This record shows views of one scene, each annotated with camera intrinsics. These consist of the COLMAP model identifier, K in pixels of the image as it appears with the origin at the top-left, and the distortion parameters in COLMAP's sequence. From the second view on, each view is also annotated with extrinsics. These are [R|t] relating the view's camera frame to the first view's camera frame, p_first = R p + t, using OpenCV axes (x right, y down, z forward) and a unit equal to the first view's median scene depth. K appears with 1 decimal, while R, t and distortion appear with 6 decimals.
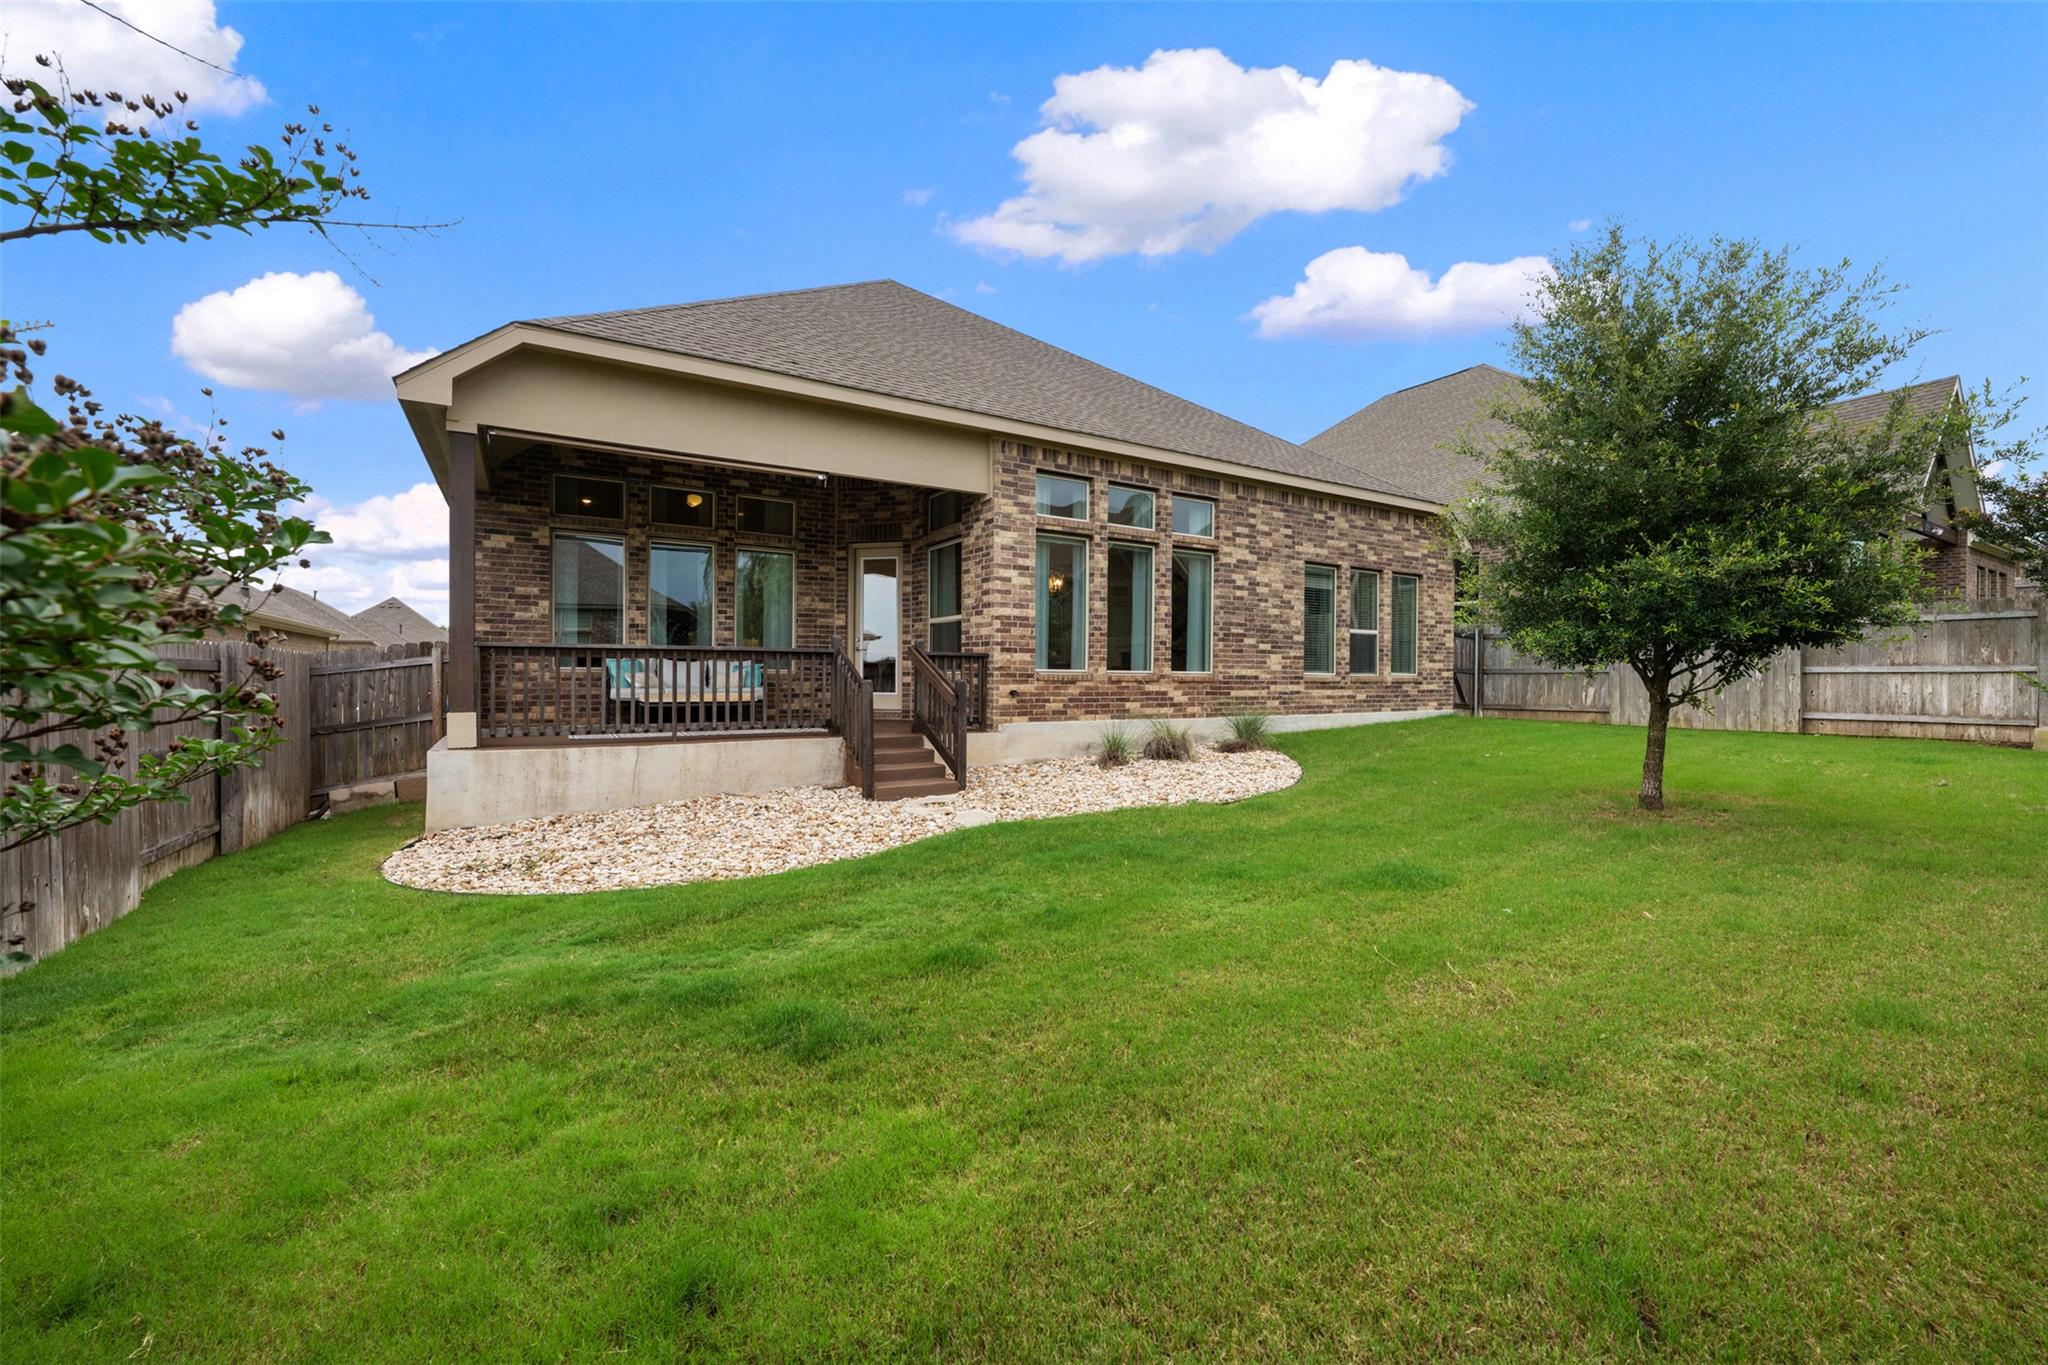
lens RADIAL K [[809.6, 0, 1020.3], [0, 809.6, 686.4], [0, 0, 1]] dist [-0.000271, -0.000199]
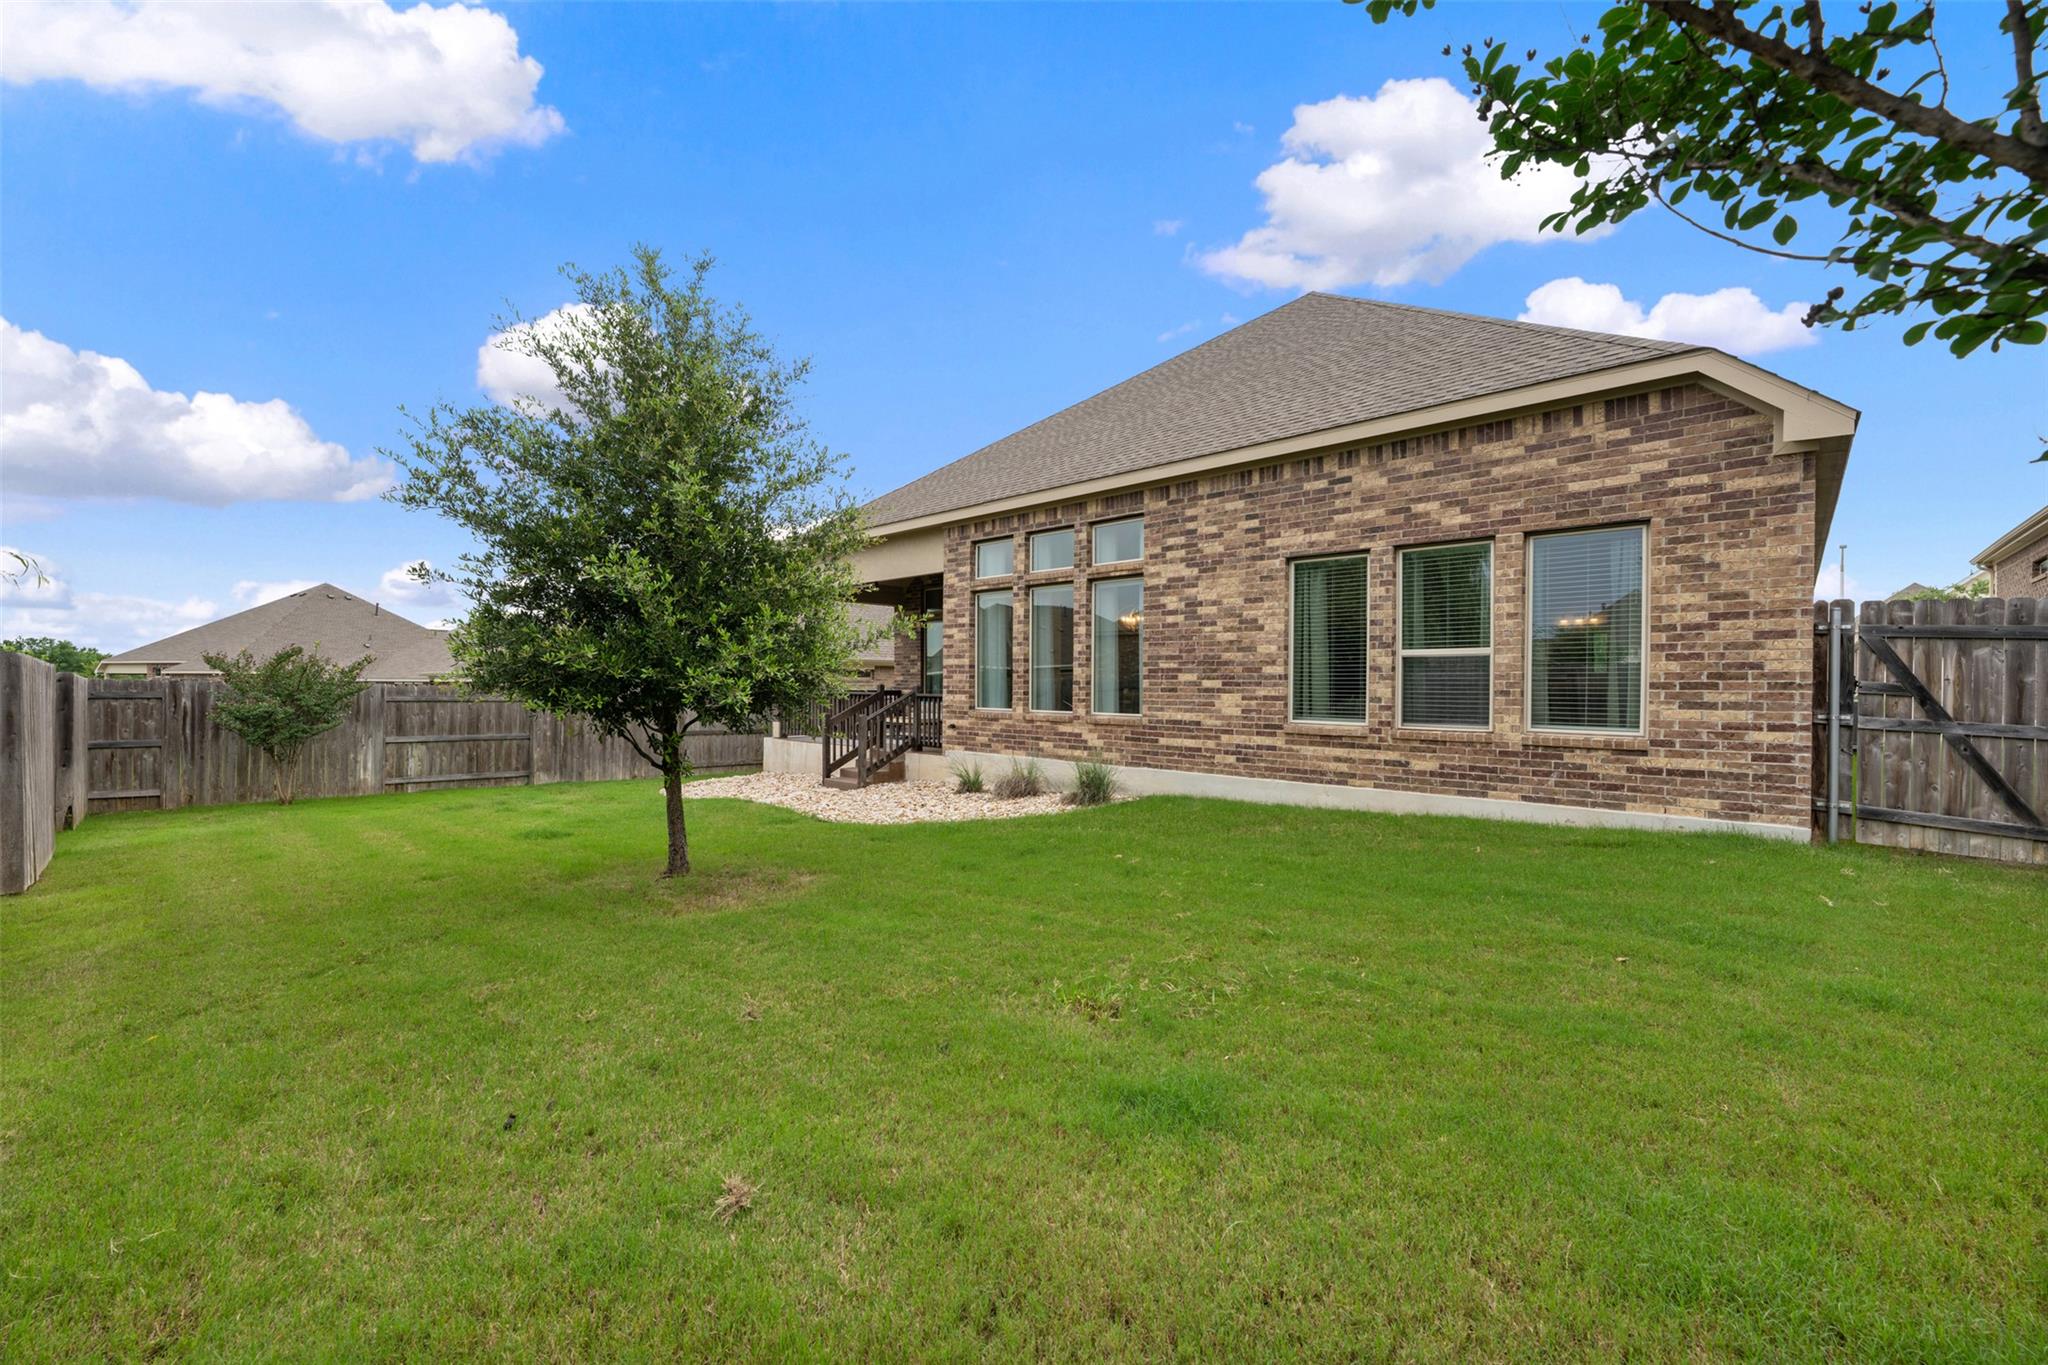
lens RADIAL K [[811.7, 0, 1023.8], [0, 811.7, 690.4], [0, 0, 1]] dist [-0.001540, -0.000146]
pose [[0.259210, 0.003900, -0.965813, 1.005968], [-0.016792, 0.999859, -0.000470, -0.039655], [0.965675, 0.016340, 0.259239, 0.634664]]
